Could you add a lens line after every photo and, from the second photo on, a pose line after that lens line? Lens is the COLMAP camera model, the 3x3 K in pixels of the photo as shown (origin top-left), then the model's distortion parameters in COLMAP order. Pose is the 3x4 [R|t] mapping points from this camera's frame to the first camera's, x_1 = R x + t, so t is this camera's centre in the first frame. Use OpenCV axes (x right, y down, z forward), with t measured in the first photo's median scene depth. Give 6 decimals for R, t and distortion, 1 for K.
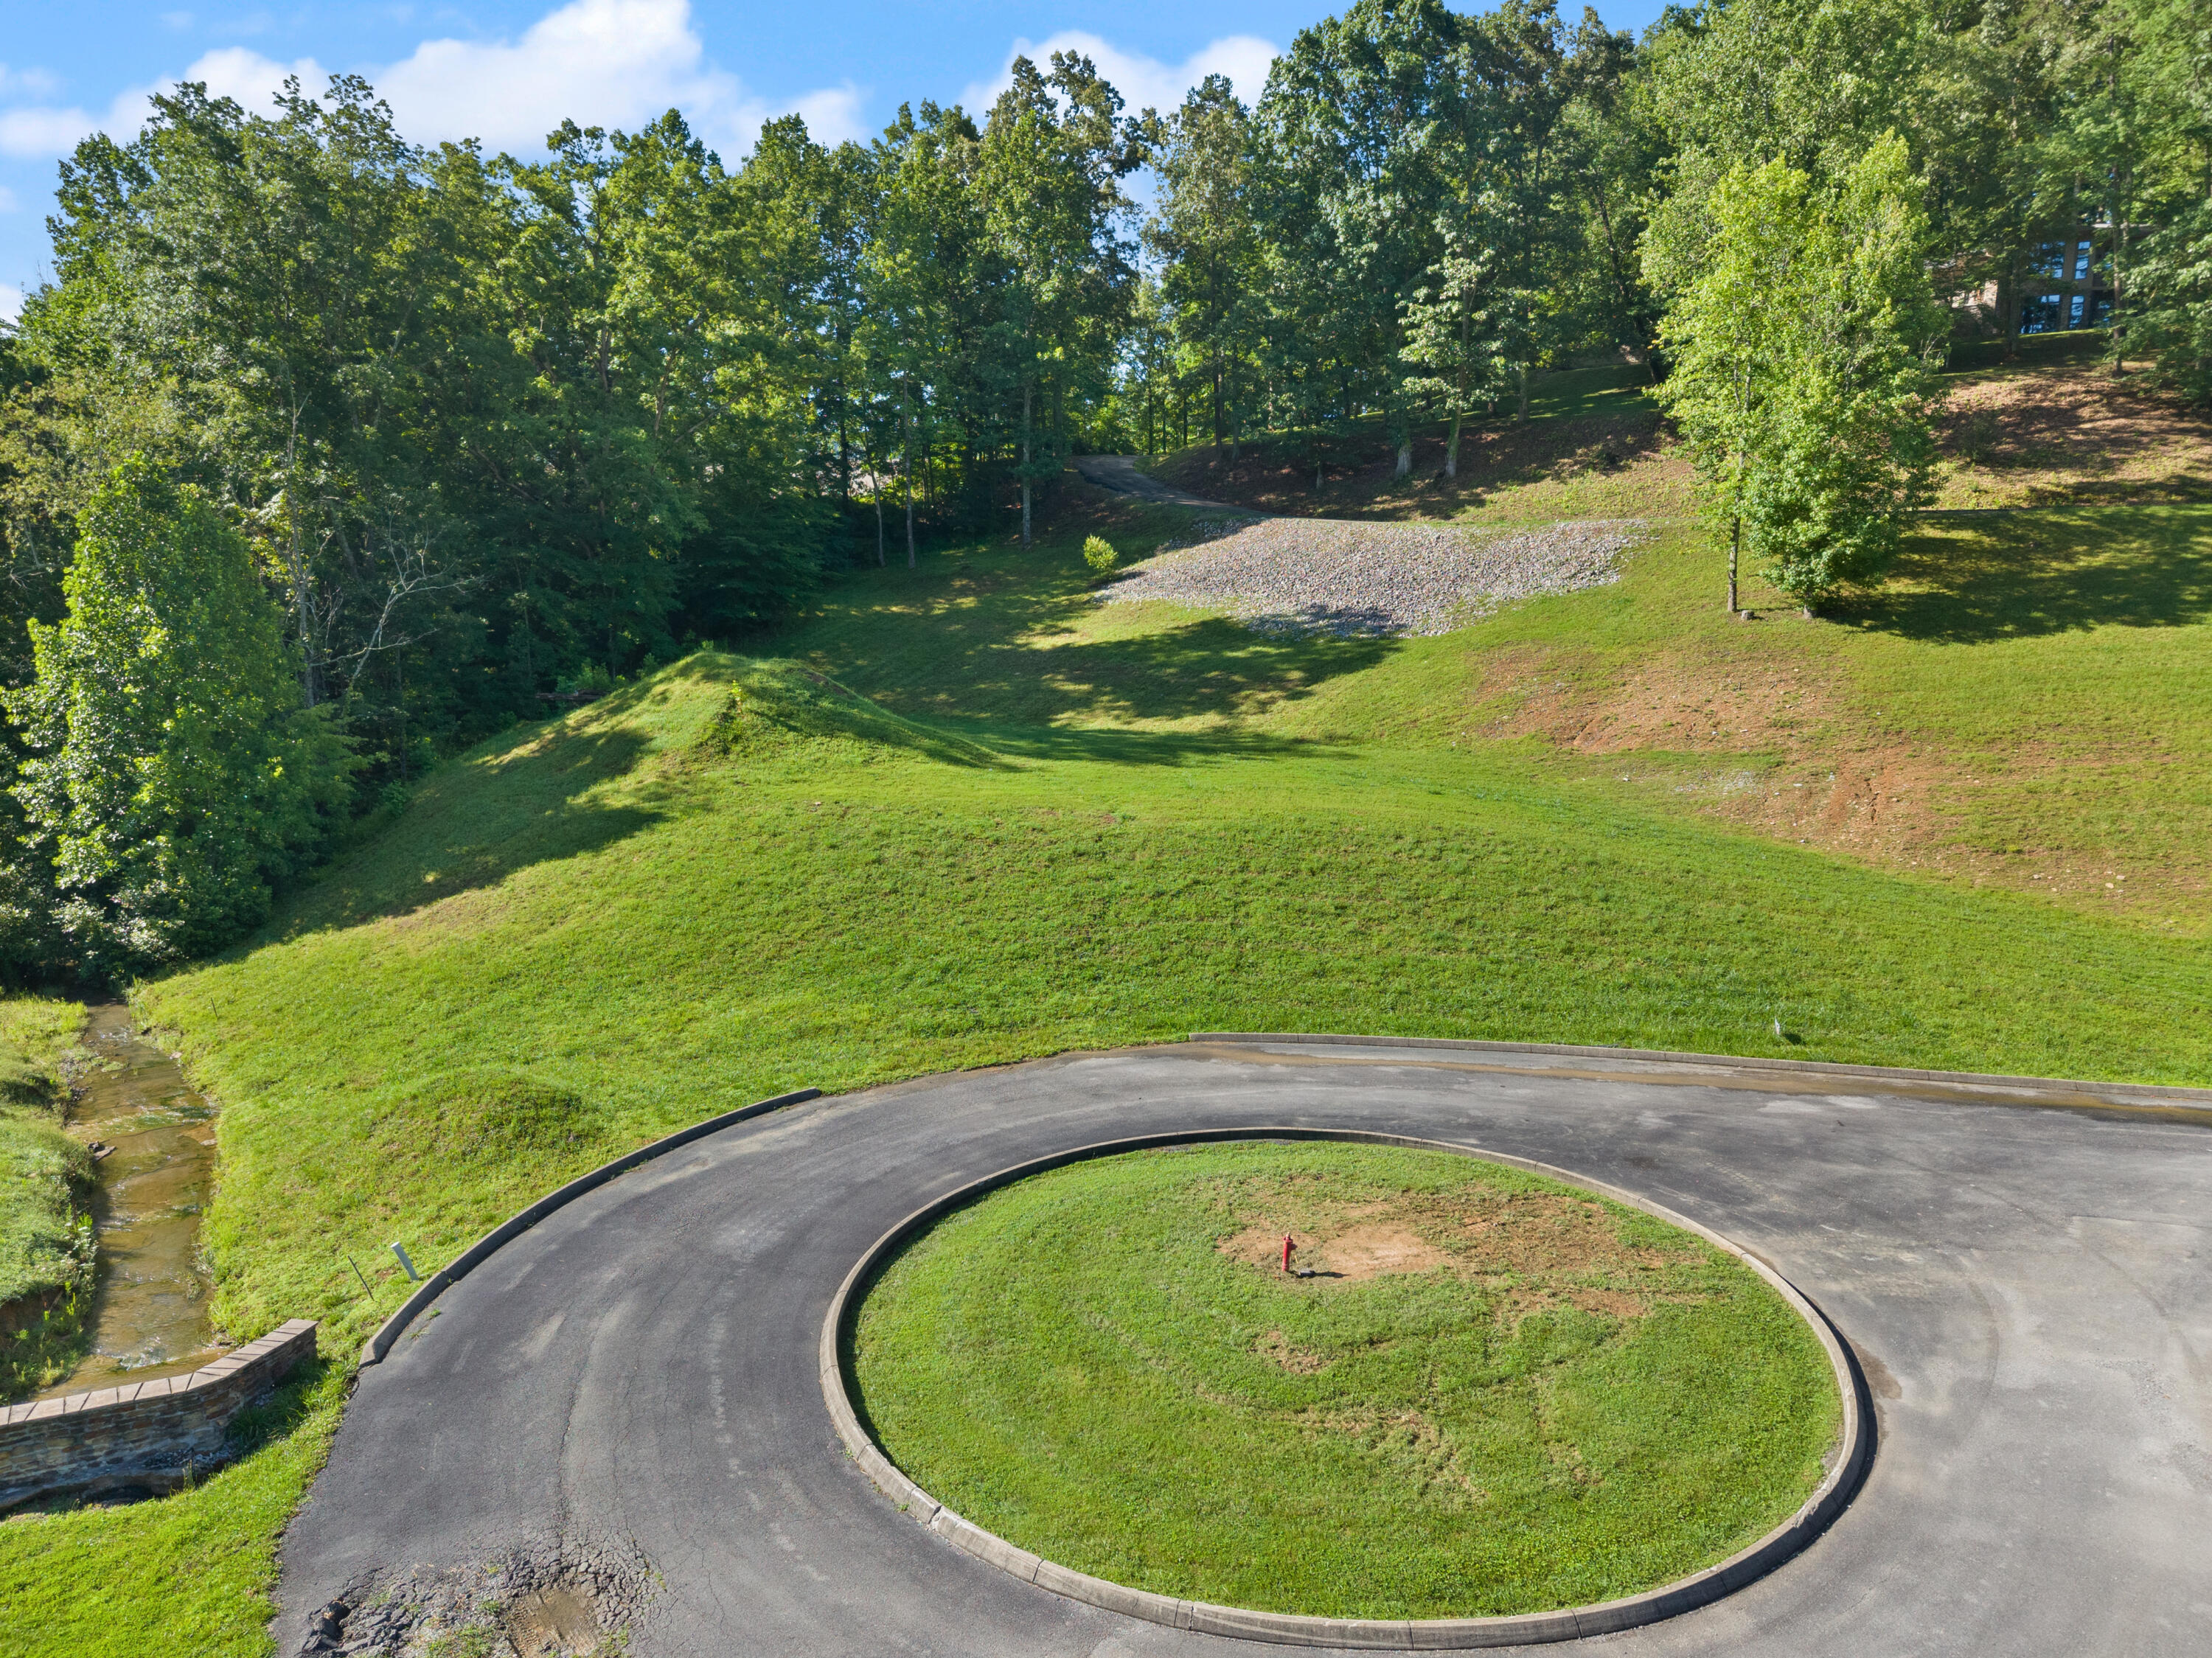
lens RADIAL K [[1509.5, 0, 1105.1], [0, 1509.5, 843.6], [0, 0, 1]] dist [0.023350, -0.022736]
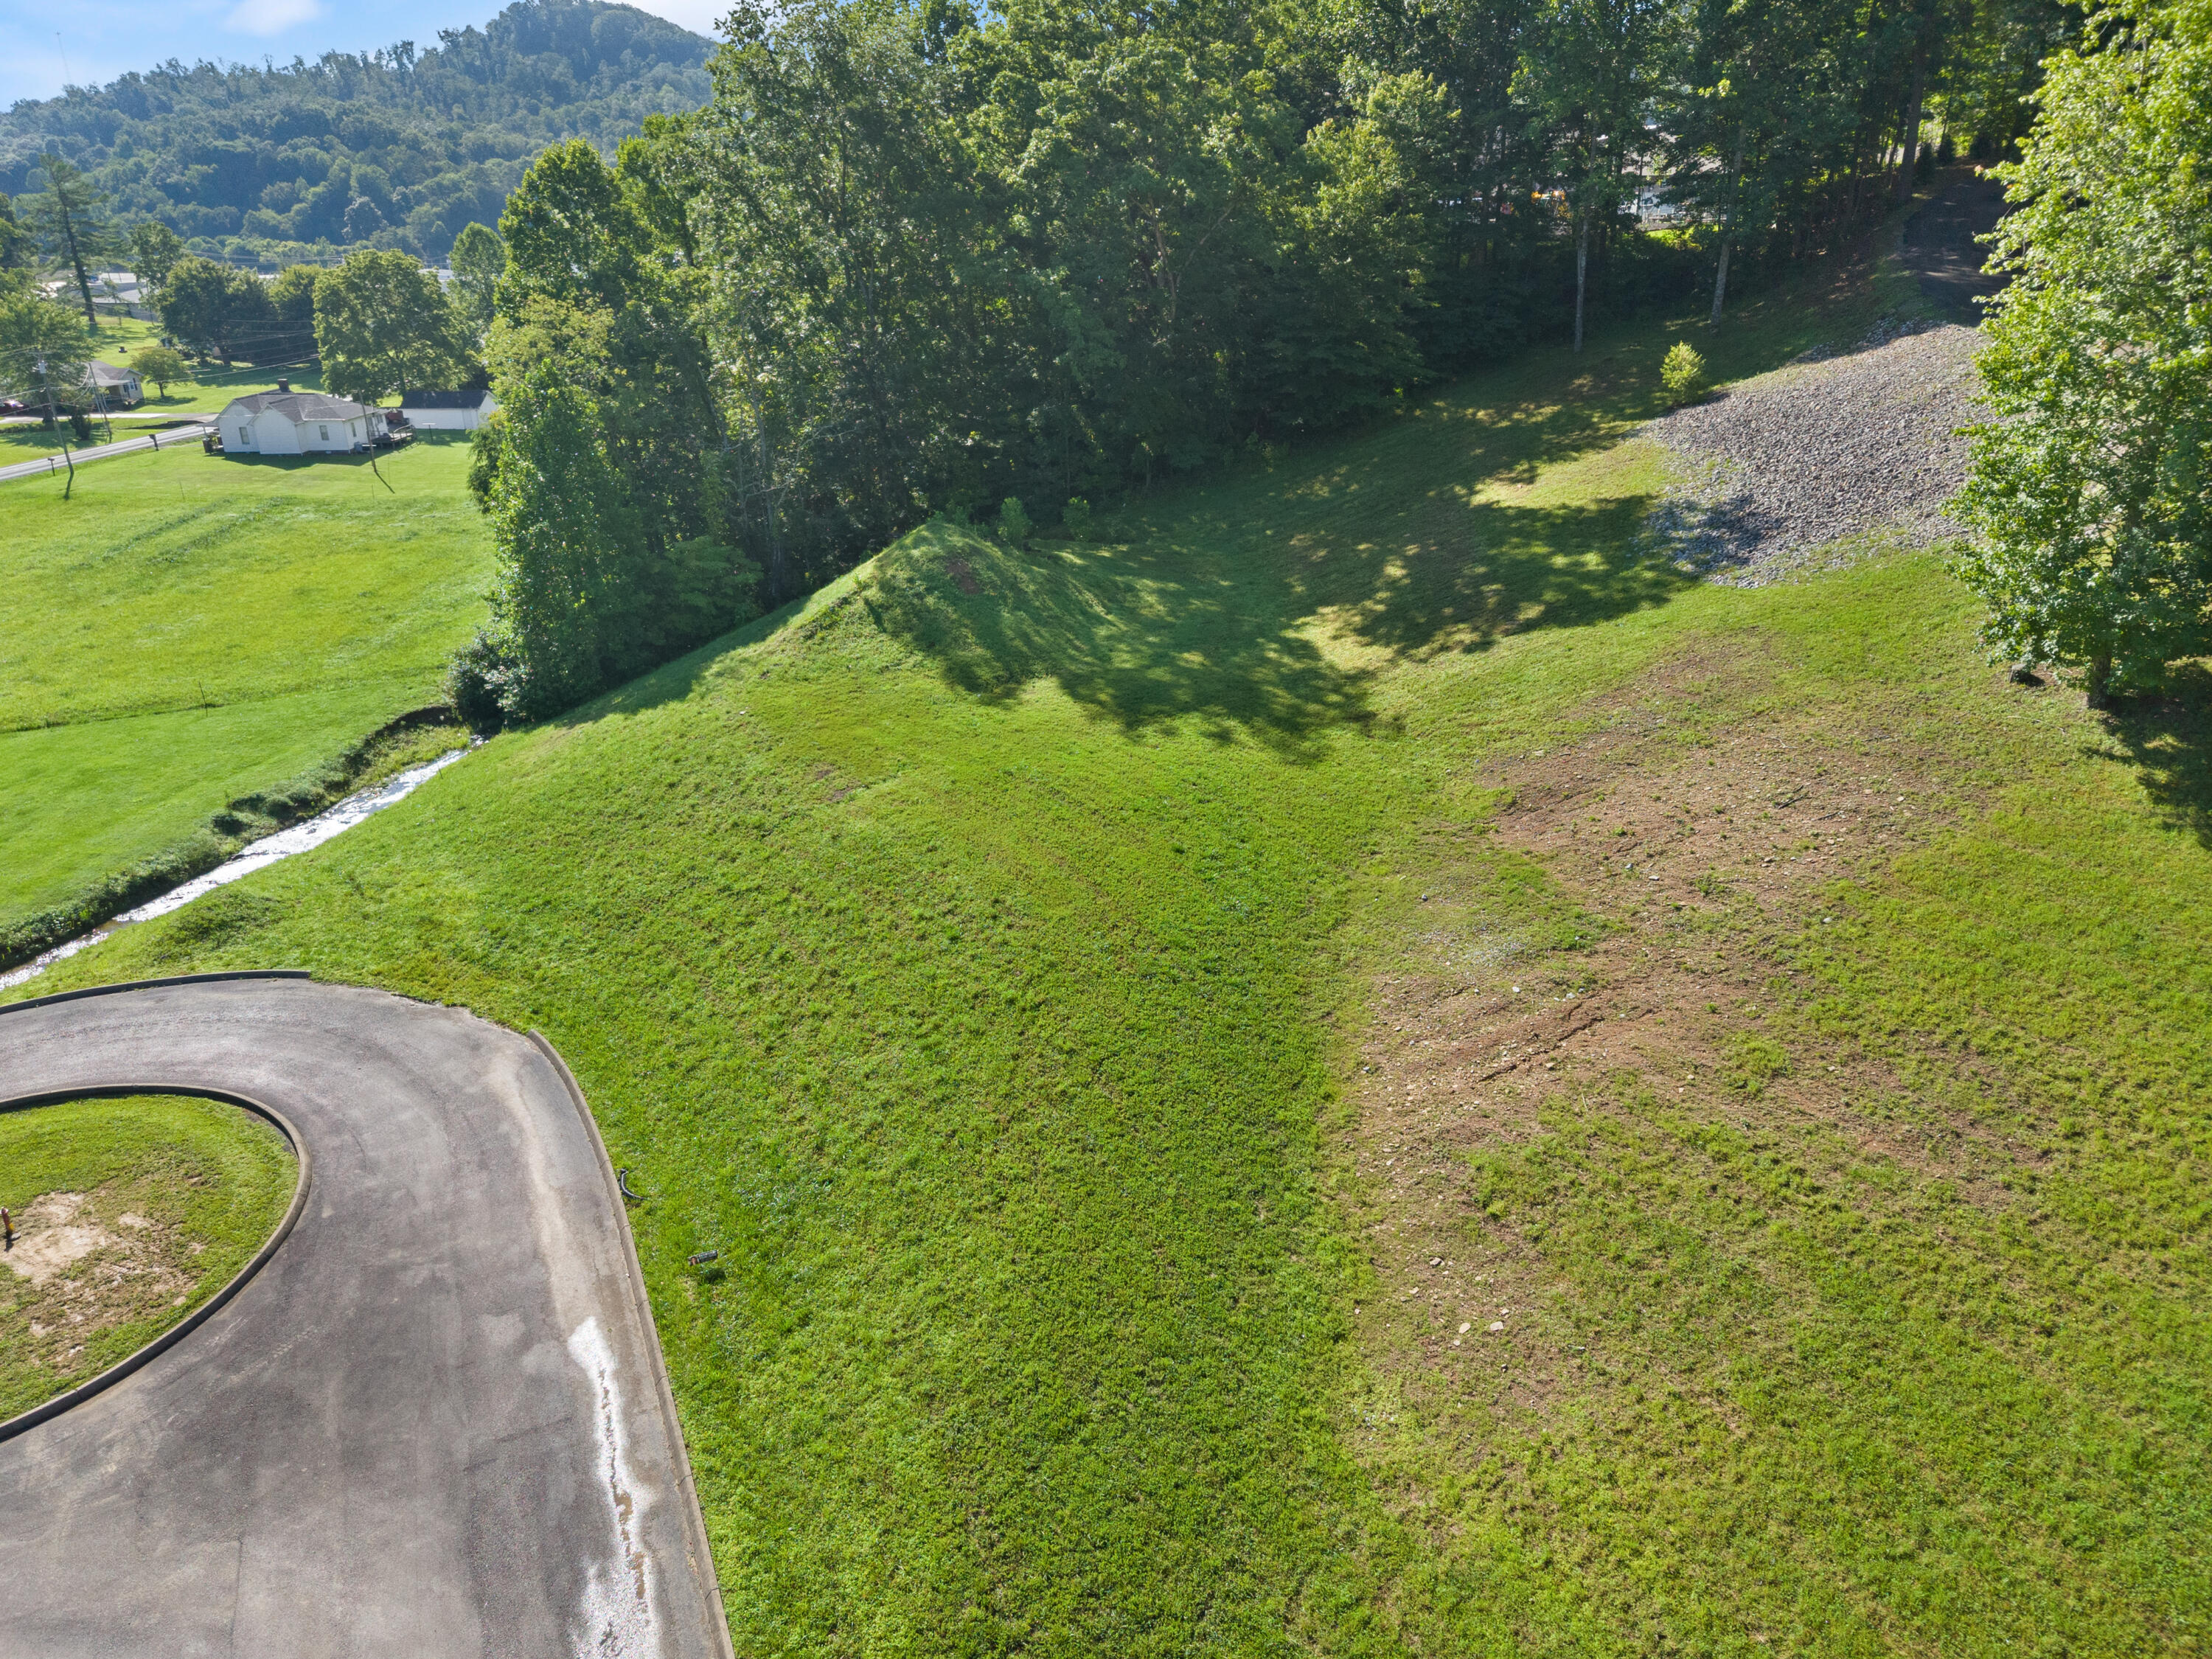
lens RADIAL K [[1509.6, 0, 1095.6], [0, 1509.6, 846.4], [0, 0, 1]] dist [0.023350, -0.022736]
pose [[0.641559, 0.287427, -0.711187, 0.739425], [-0.102563, 0.950961, 0.291811, -0.259377], [0.760186, -0.114272, 0.639578, 0.382980]]
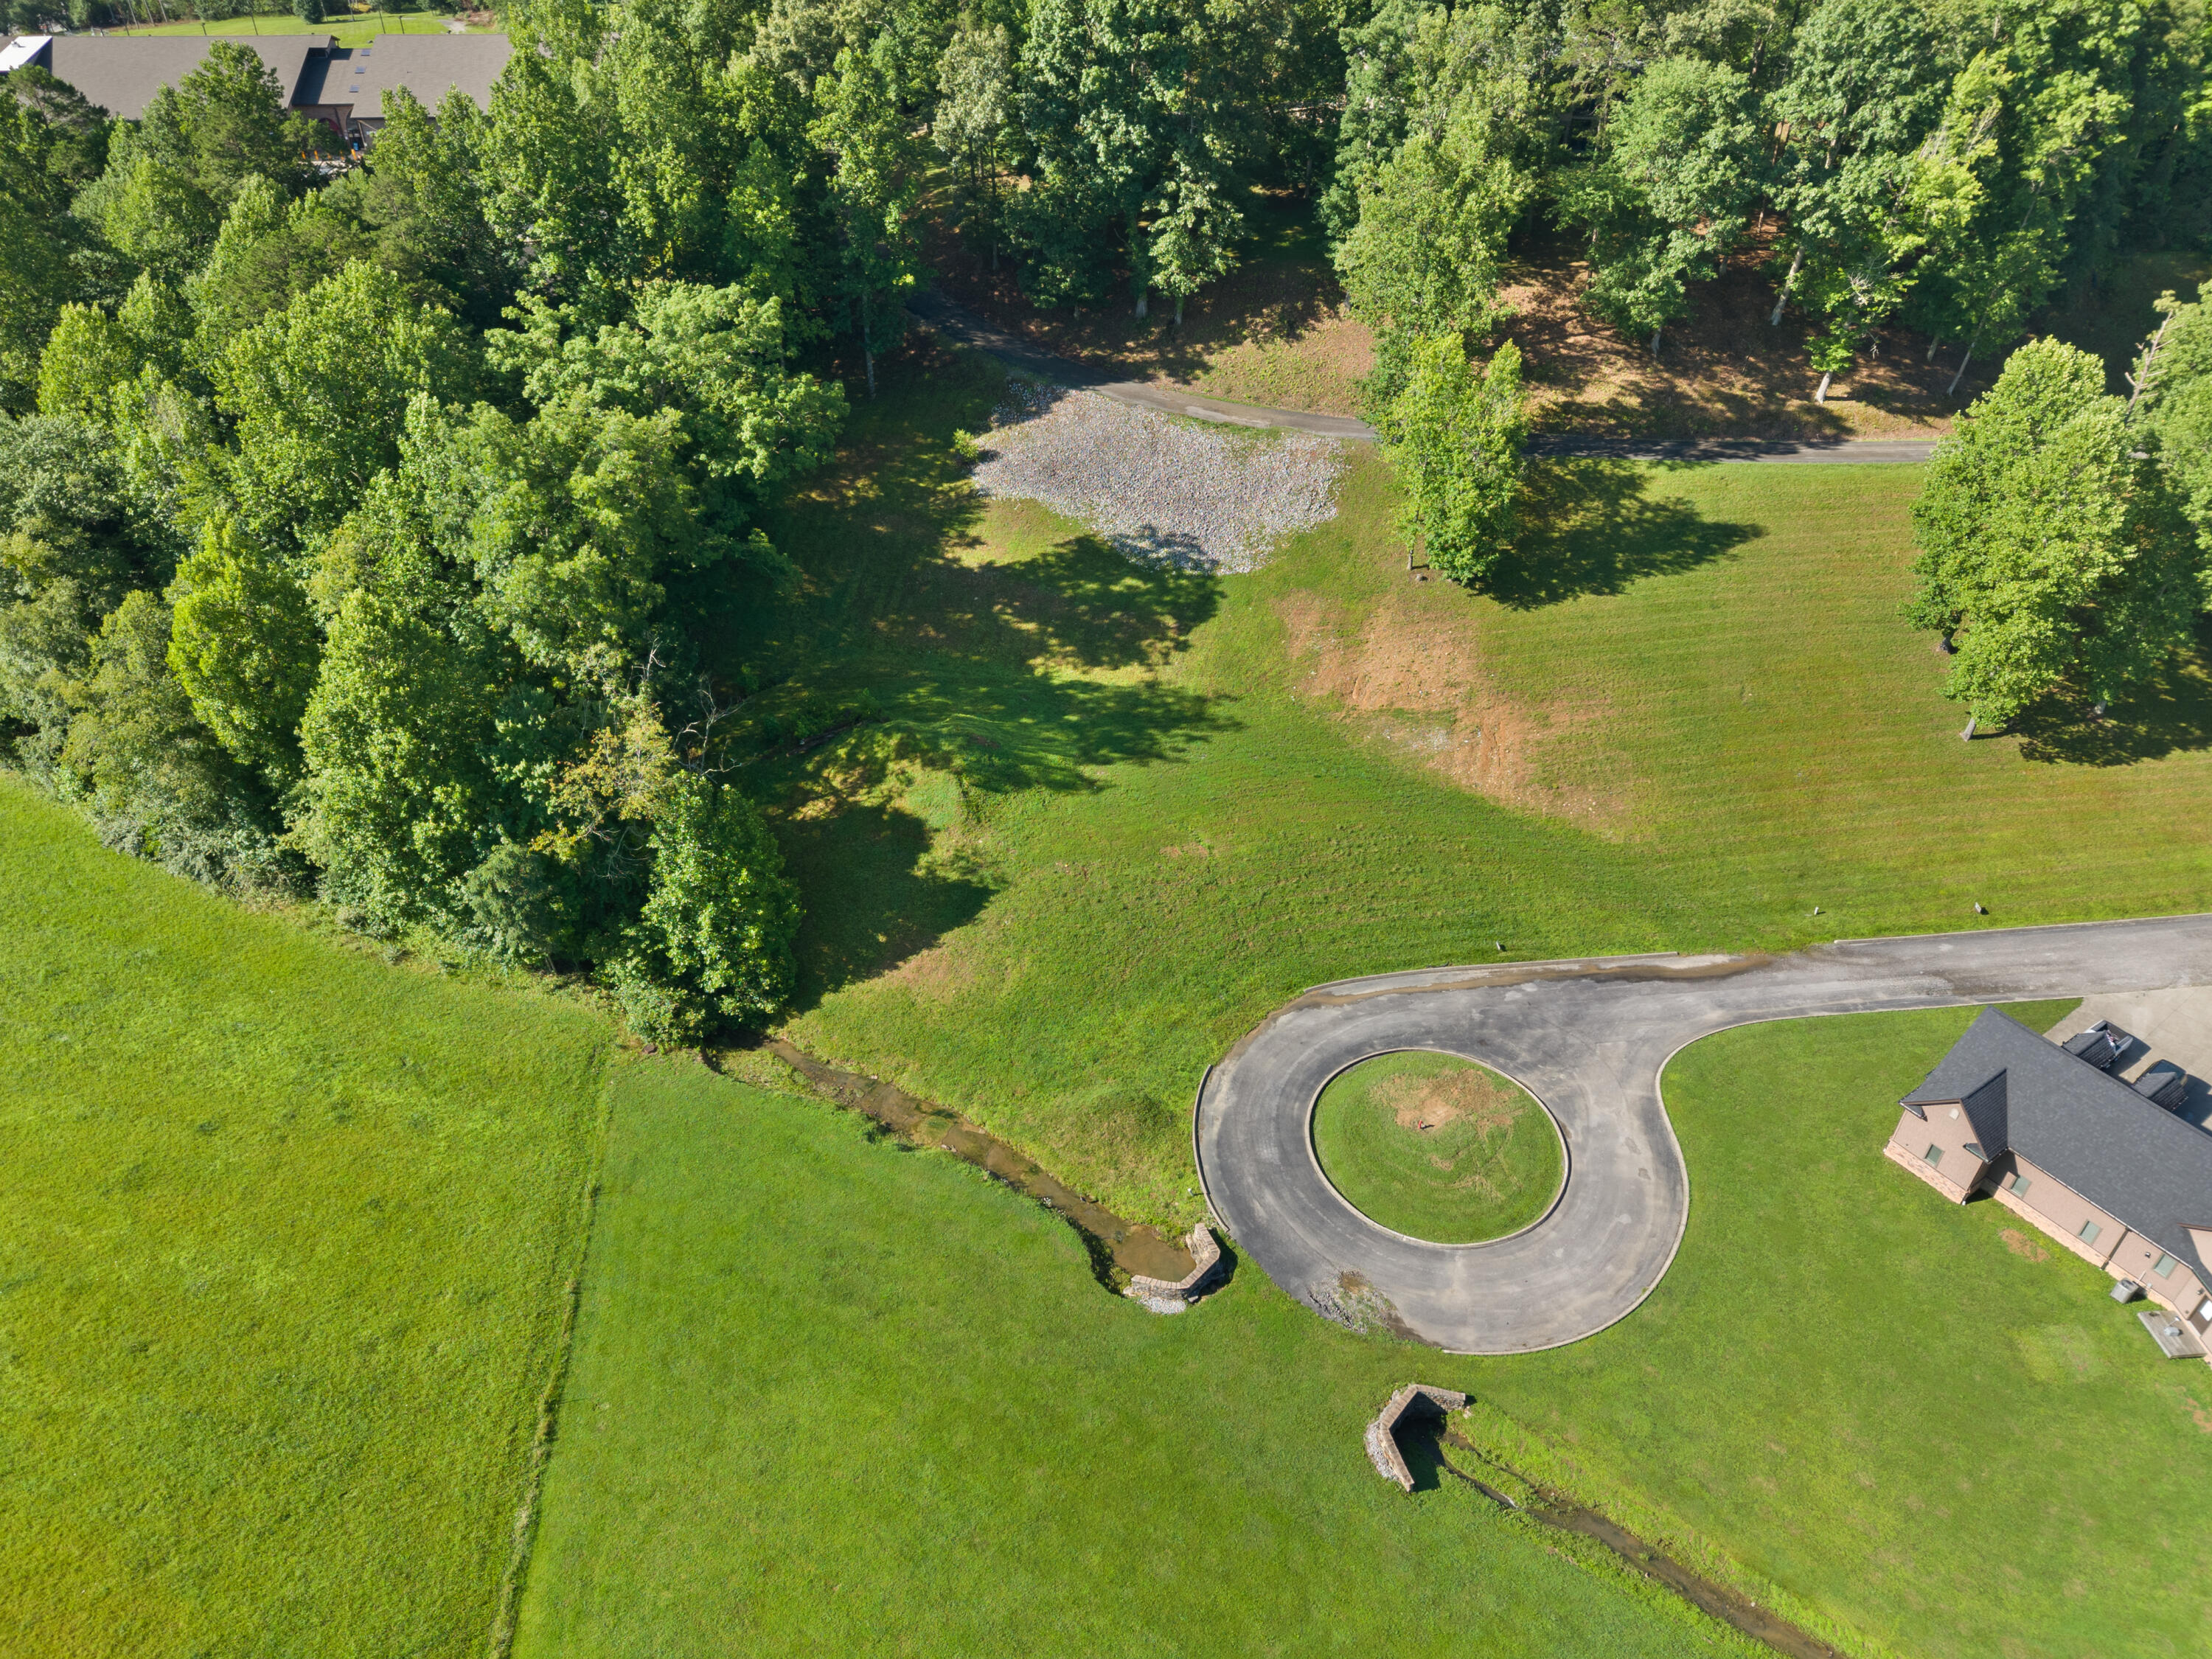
lens RADIAL K [[1509.6, 0, 1095.8], [0, 1509.6, 864.0], [0, 0, 1]] dist [0.023350, -0.022736]
pose [[0.929295, -0.223816, 0.293797, -0.652564], [0.057585, 0.873544, 0.483326, -0.883706], [-0.364821, -0.432234, 0.824669, -0.614360]]
